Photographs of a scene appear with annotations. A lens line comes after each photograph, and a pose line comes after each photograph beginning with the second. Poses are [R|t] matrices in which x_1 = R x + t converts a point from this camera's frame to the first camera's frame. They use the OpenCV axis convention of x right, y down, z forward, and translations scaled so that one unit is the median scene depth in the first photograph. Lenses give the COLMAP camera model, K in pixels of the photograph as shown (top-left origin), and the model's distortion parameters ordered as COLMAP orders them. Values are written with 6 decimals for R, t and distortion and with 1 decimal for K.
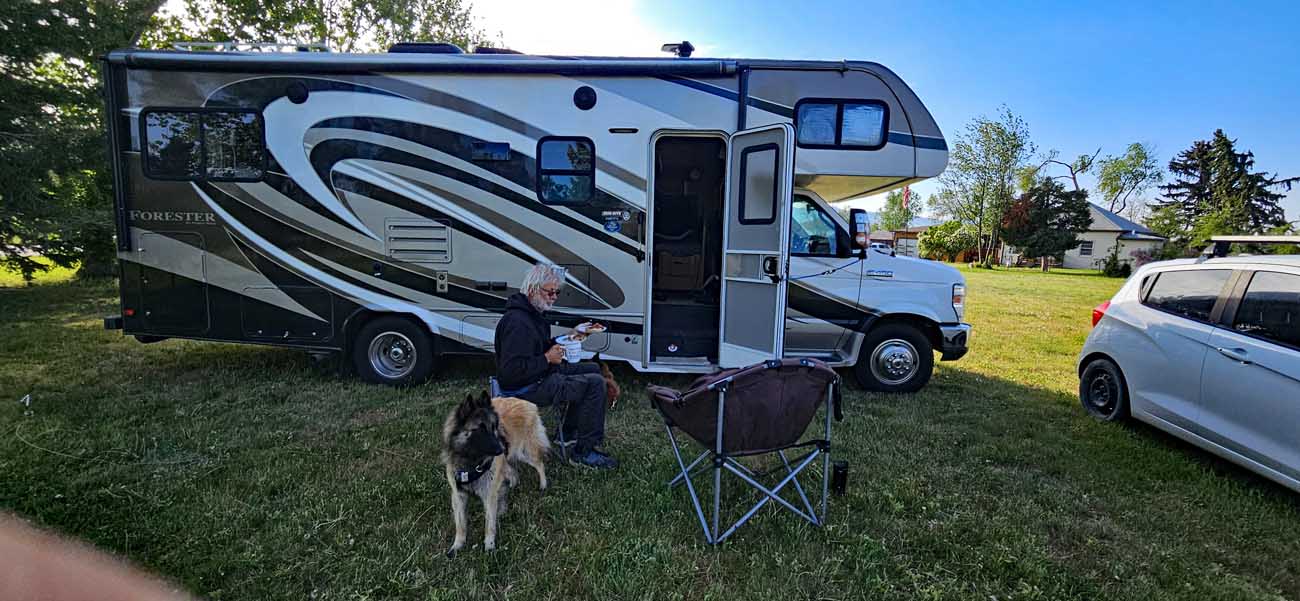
lens RADIAL K [[536.2, 0, 650.0], [0, 536.2, 300.5], [0, 0, 1]] dist [-0.001645, -0.000028]
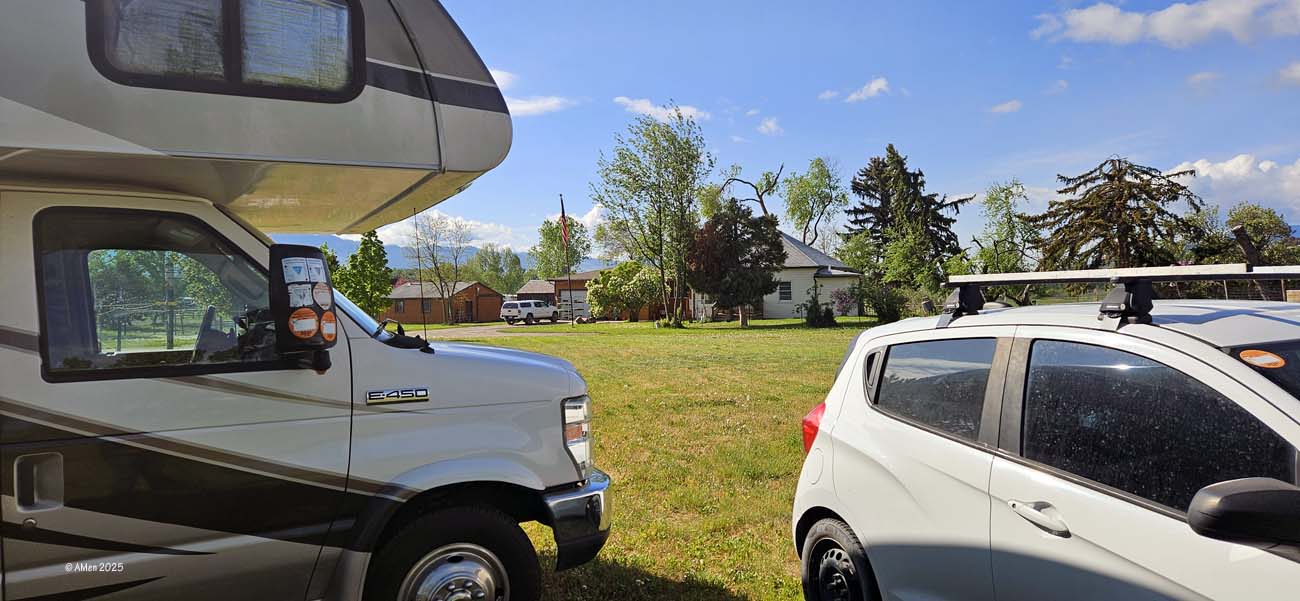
lens RADIAL K [[854.2, 0, 650.0], [0, 854.2, 300.5], [0, 0, 1]] dist [0.003733, 0.000057]
pose [[0.864404, -0.058678, 0.499362, 0.041374], [0.114249, 0.990110, -0.081424, -0.007292], [-0.489646, 0.127435, 0.862559, 0.048345]]
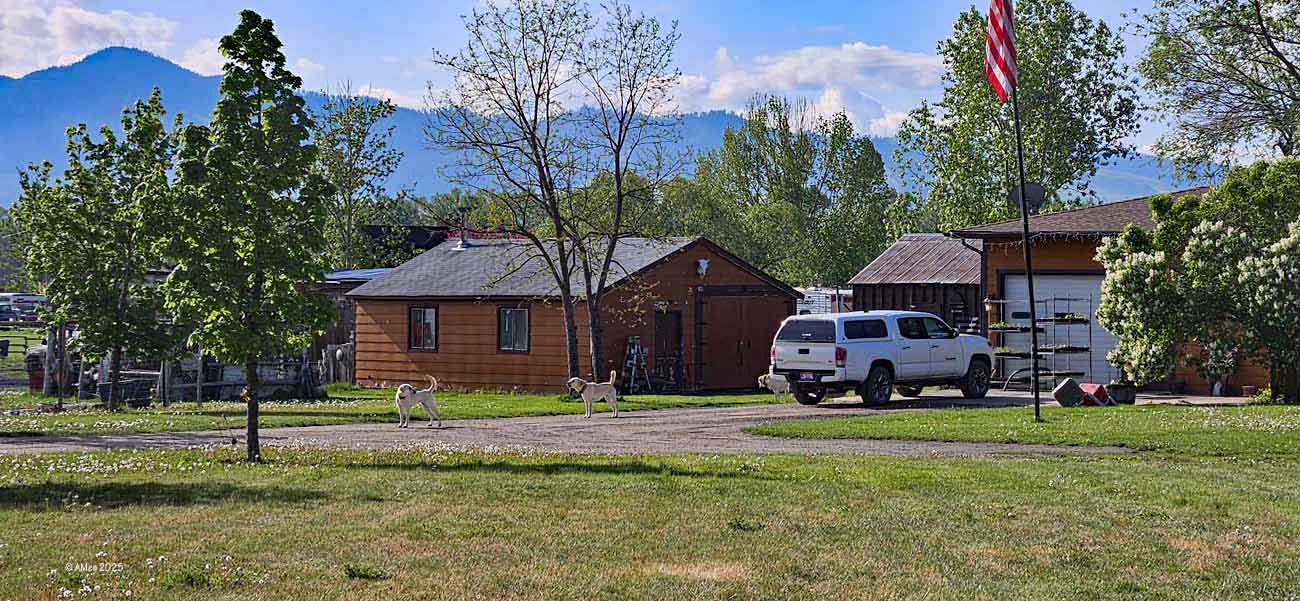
lens RADIAL K [[3072.7, 0, 650.0], [0, 3072.7, 300.5], [0, 0, 1]] dist [-0.359549, 0.182316]
pose [[0.957848, -0.044835, 0.283754, 0.111481], [0.078408, 0.991045, -0.108087, -0.016745], [-0.276367, 0.125779, 0.952786, 0.150735]]
